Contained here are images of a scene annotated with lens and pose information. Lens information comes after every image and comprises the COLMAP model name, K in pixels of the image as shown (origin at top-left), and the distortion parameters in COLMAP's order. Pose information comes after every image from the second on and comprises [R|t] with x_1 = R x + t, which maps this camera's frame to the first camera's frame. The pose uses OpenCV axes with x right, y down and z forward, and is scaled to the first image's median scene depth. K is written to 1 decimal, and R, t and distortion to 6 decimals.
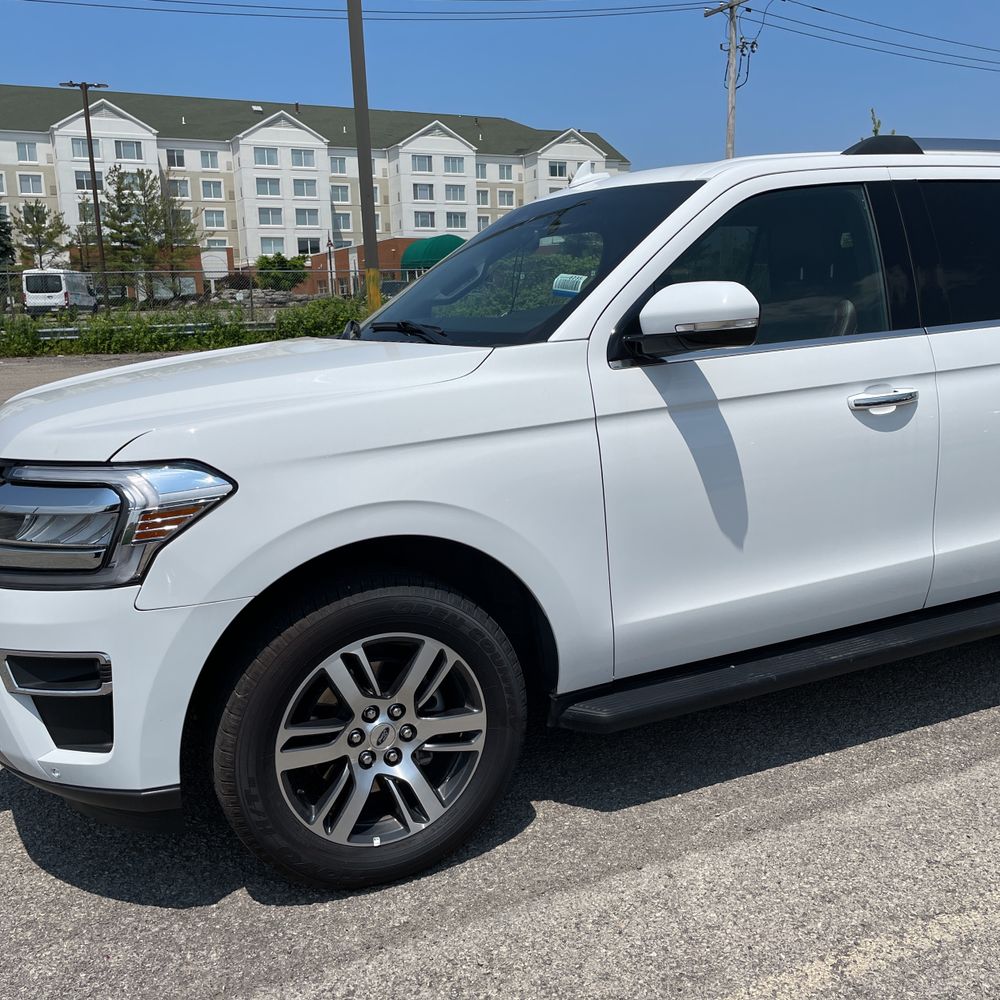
lens RADIAL K [[1011.1, 0, 500.0], [0, 1011.1, 500.0], [0, 0, 1]] dist [0.101316, -0.154839]
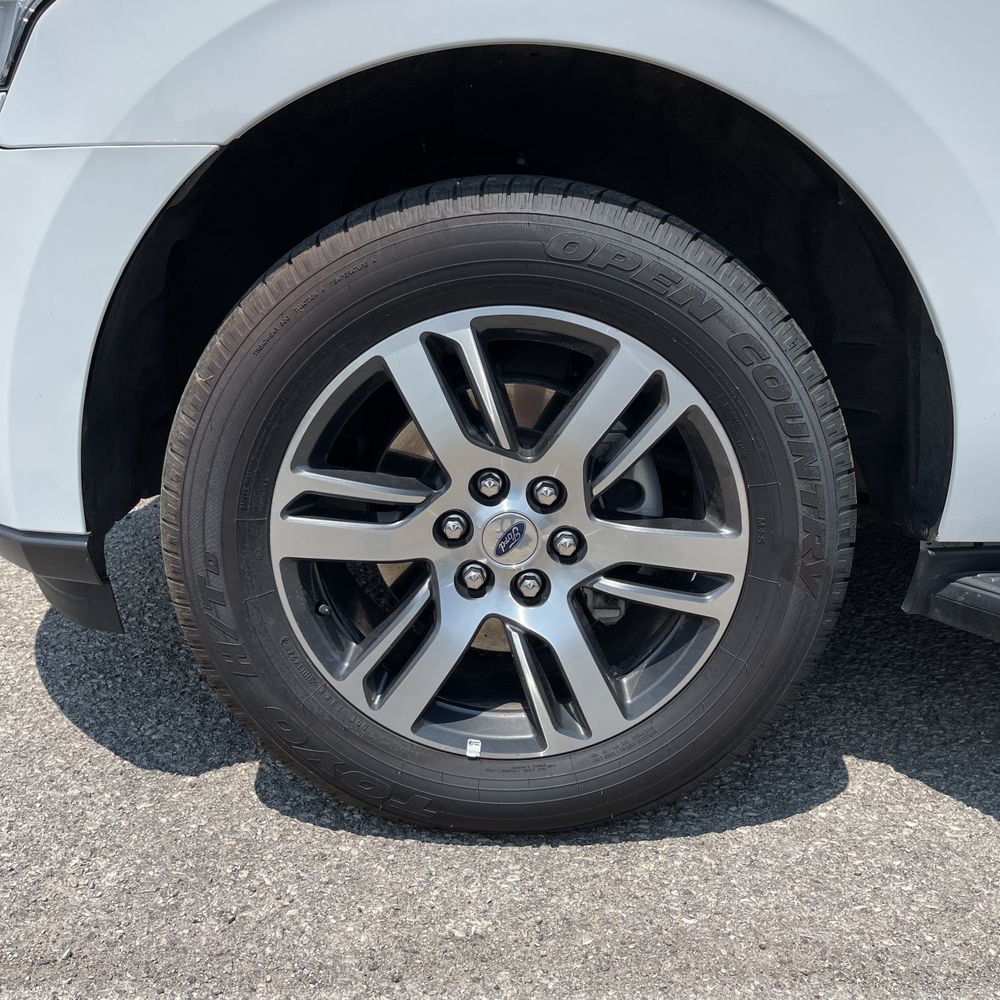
lens RADIAL K [[1007.5, 0, 502.9], [0, 1007.5, 479.4], [0, 0, 1]] dist [0.102356, -0.150783]
pose [[0.906955, 0.167679, -0.386415, 0.053725], [-0.132957, 0.984415, 0.115109, 0.142523], [0.399694, -0.053022, 0.915114, 0.538127]]
